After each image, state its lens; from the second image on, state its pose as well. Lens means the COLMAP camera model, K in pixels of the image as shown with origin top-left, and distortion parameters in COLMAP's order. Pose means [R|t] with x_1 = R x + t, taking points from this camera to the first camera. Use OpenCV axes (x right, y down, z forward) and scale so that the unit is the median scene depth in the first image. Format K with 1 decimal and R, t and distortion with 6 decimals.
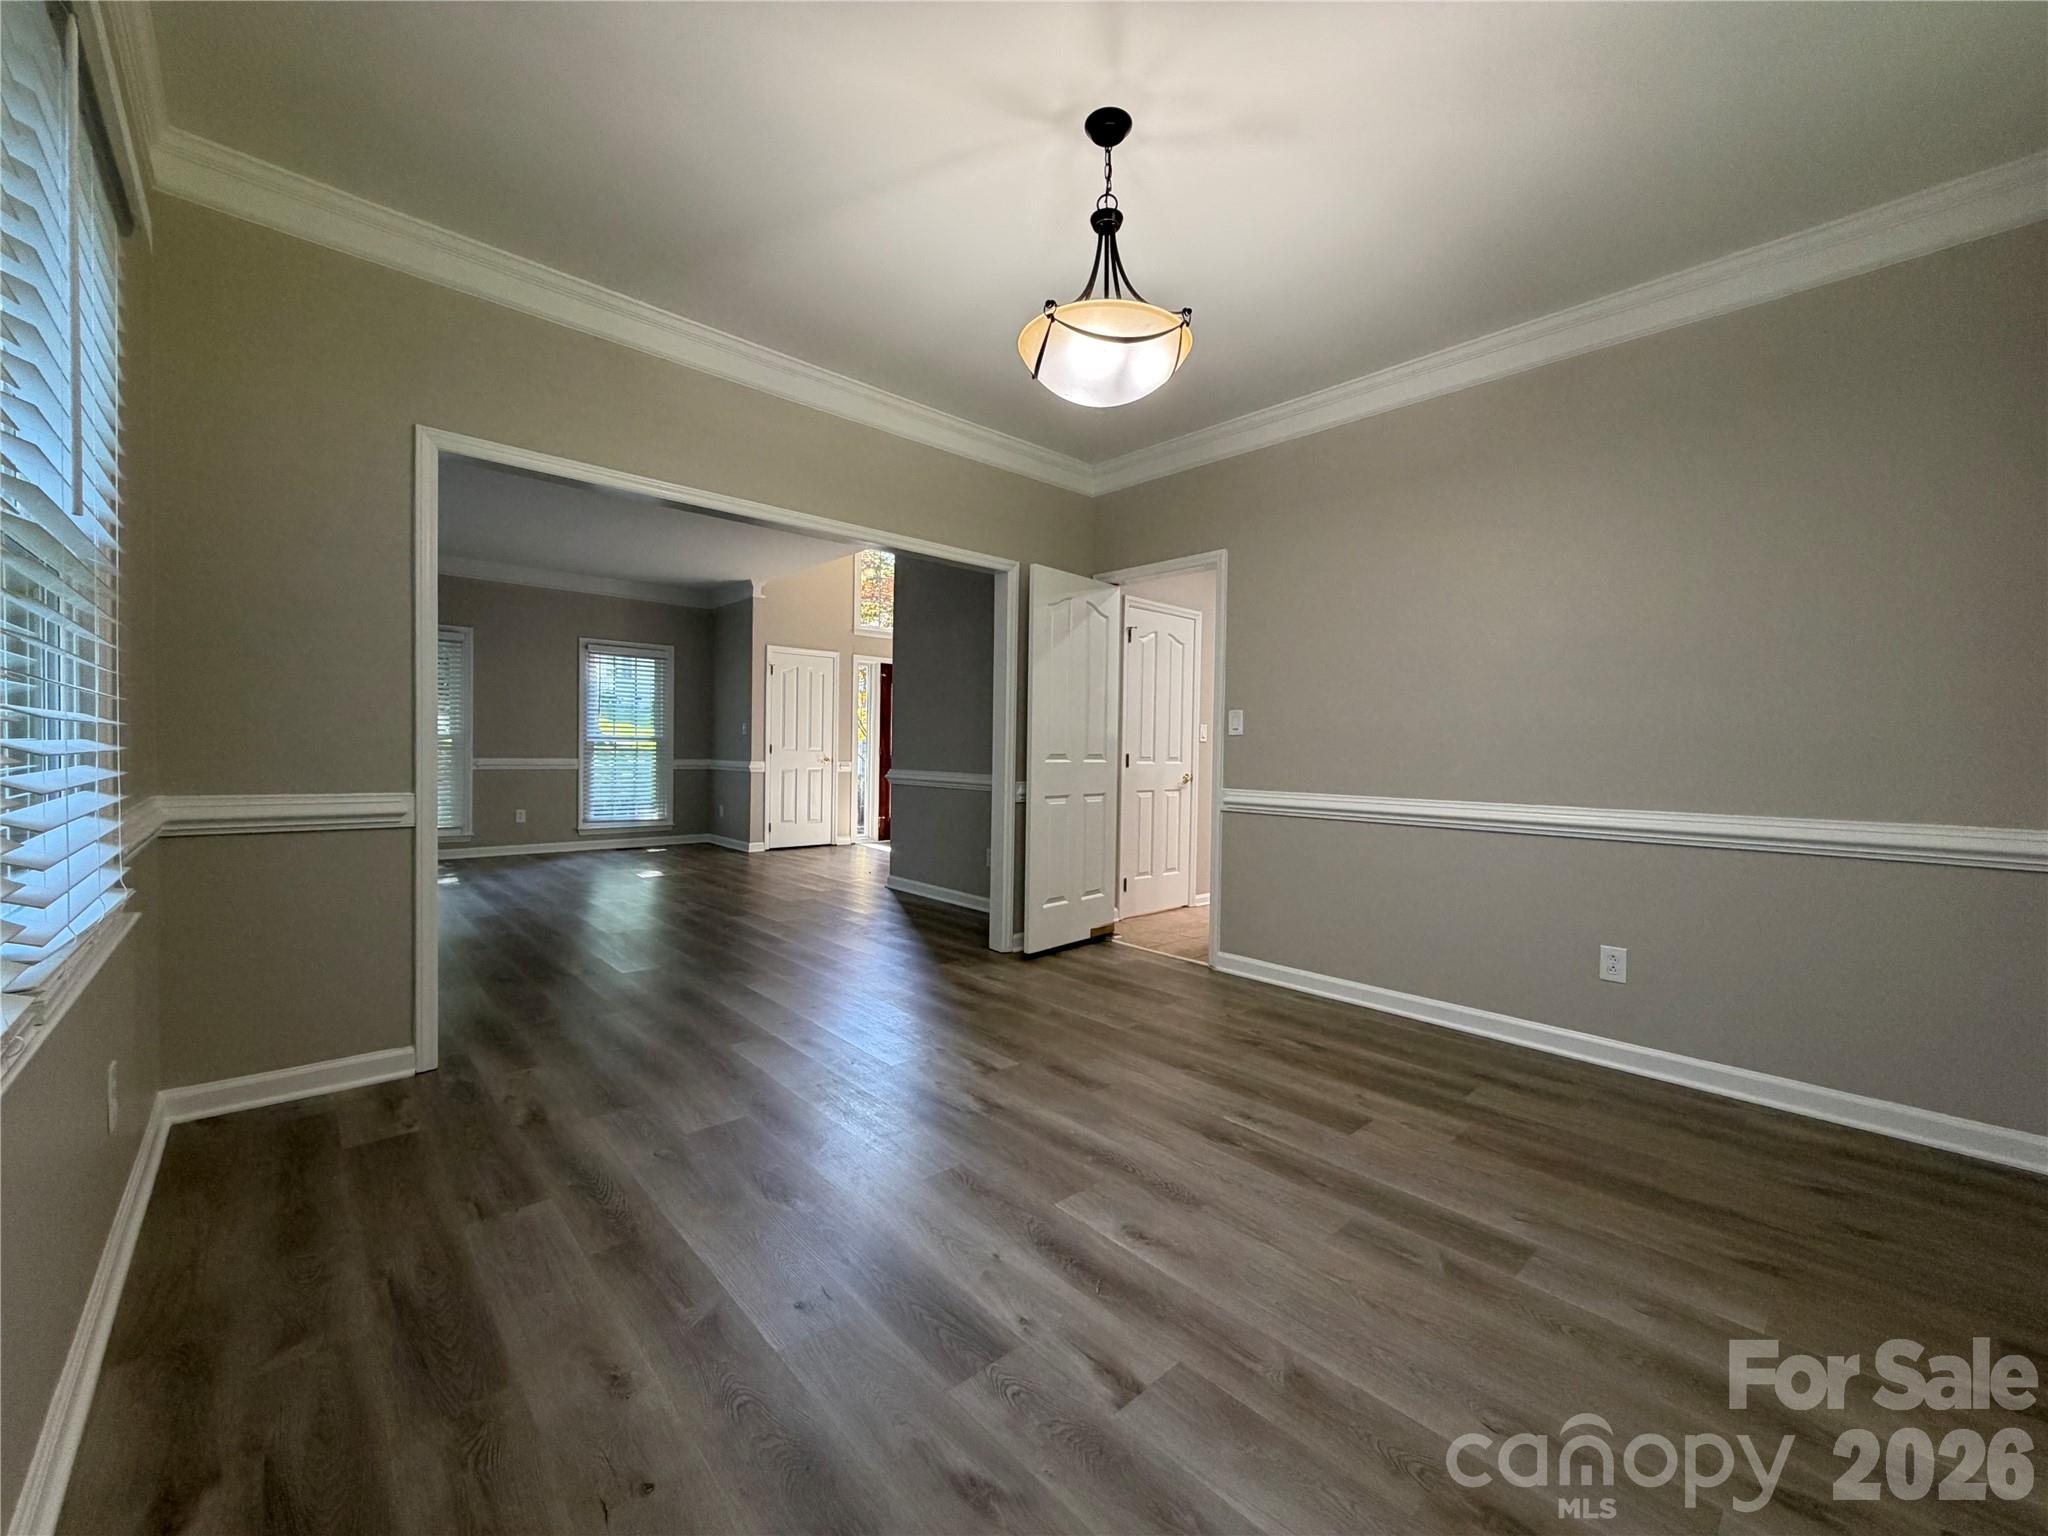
lens RADIAL K [[820.1, 0, 1017.5], [0, 820.1, 766.2], [0, 0, 1]] dist [-0.000942, 0.000412]
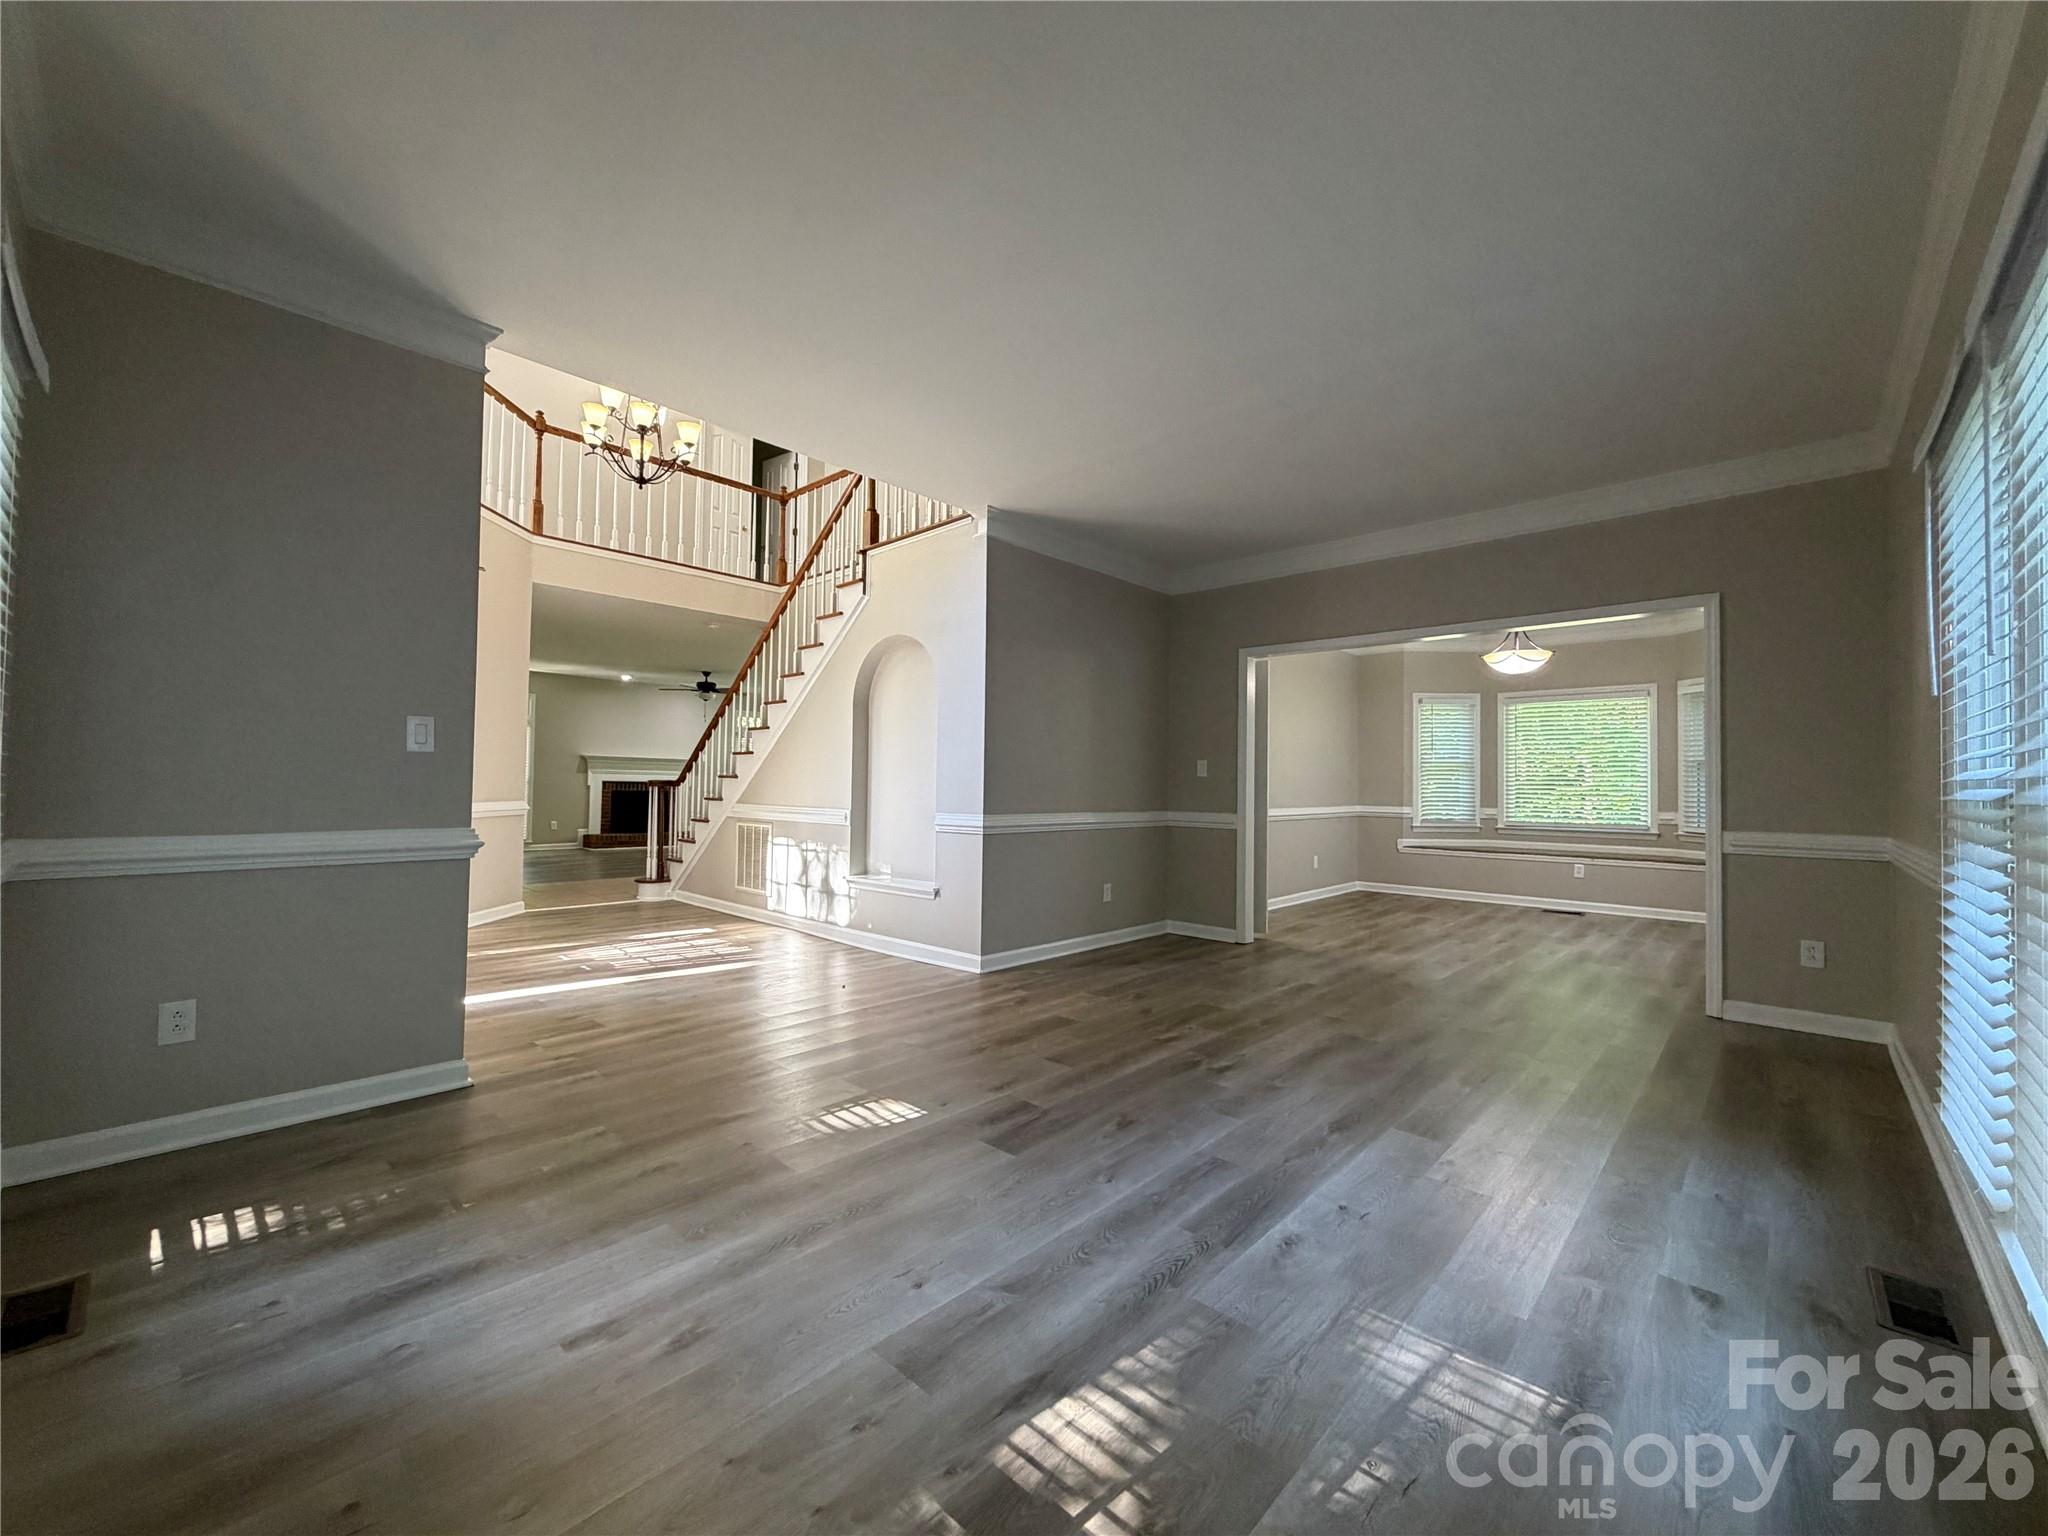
lens RADIAL K [[819.1, 0, 1018.3], [0, 819.1, 765.7], [0, 0, 1]] dist [0.000162, 0.000329]
pose [[-0.092474, 0.010094, 0.995664, -1.088281], [0.008535, 0.999920, -0.009345, -0.042693], [-0.995679, 0.007634, -0.092553, 1.244317]]
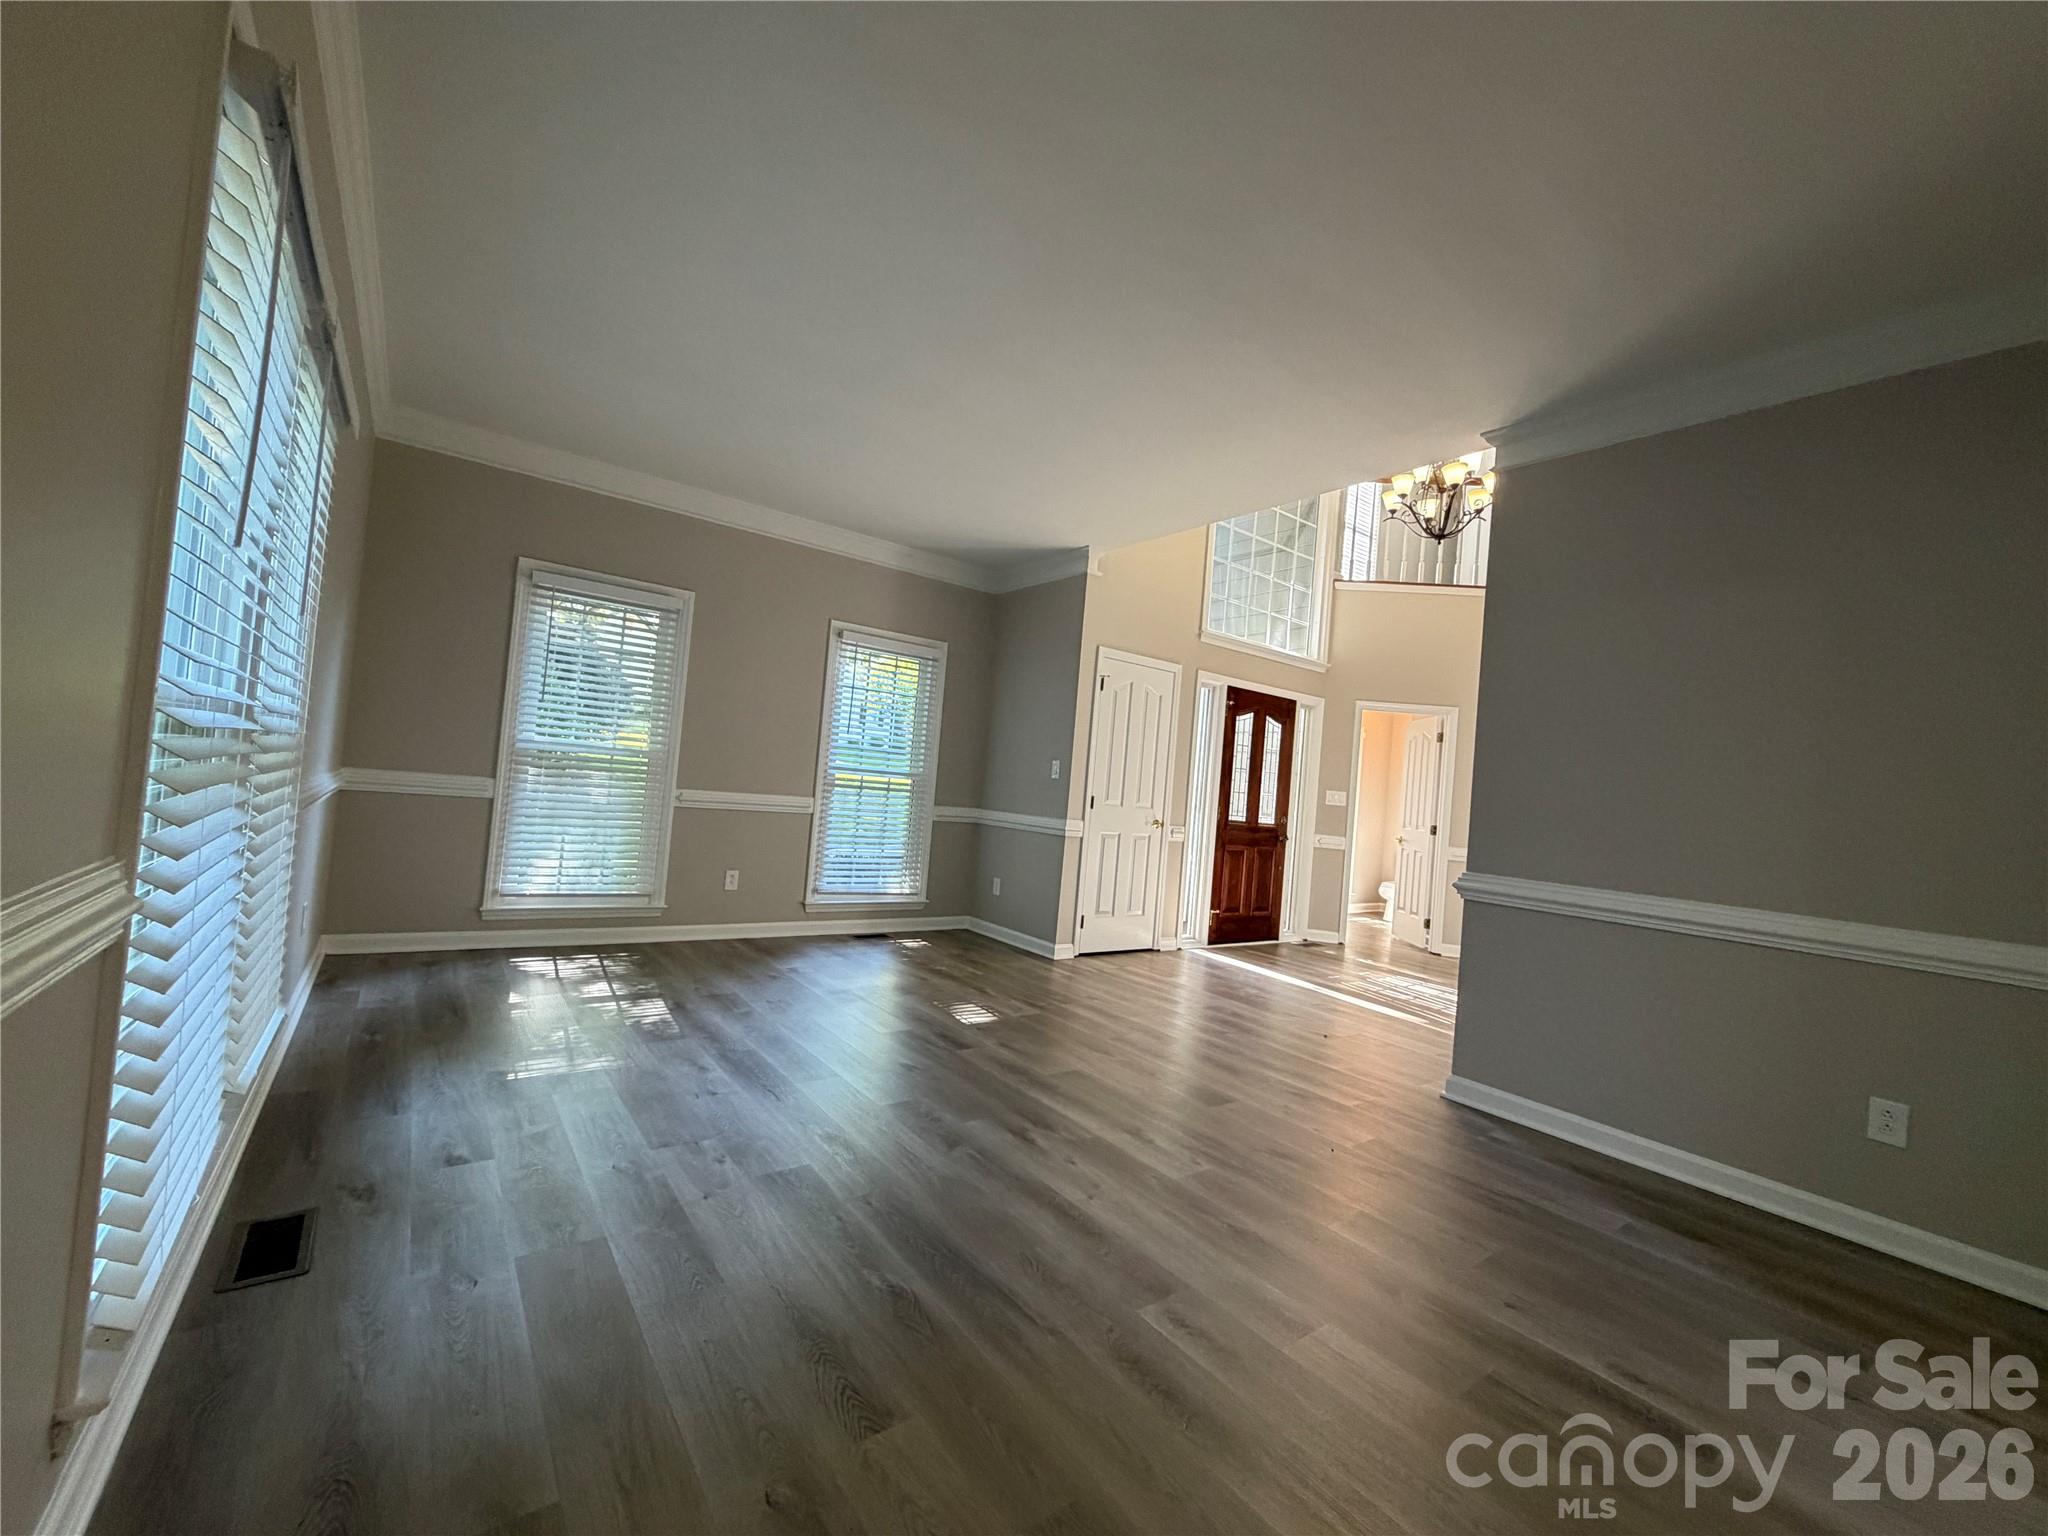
lens RADIAL K [[834.1, 0, 1019.5], [0, 834.1, 750.4], [0, 0, 1]] dist [0.012926, -0.000051]
pose [[0.993057, 0.064332, -0.098488, -0.289662], [-0.071387, 0.994999, -0.069861, -0.010906], [0.093501, 0.076407, 0.992683, 0.319029]]
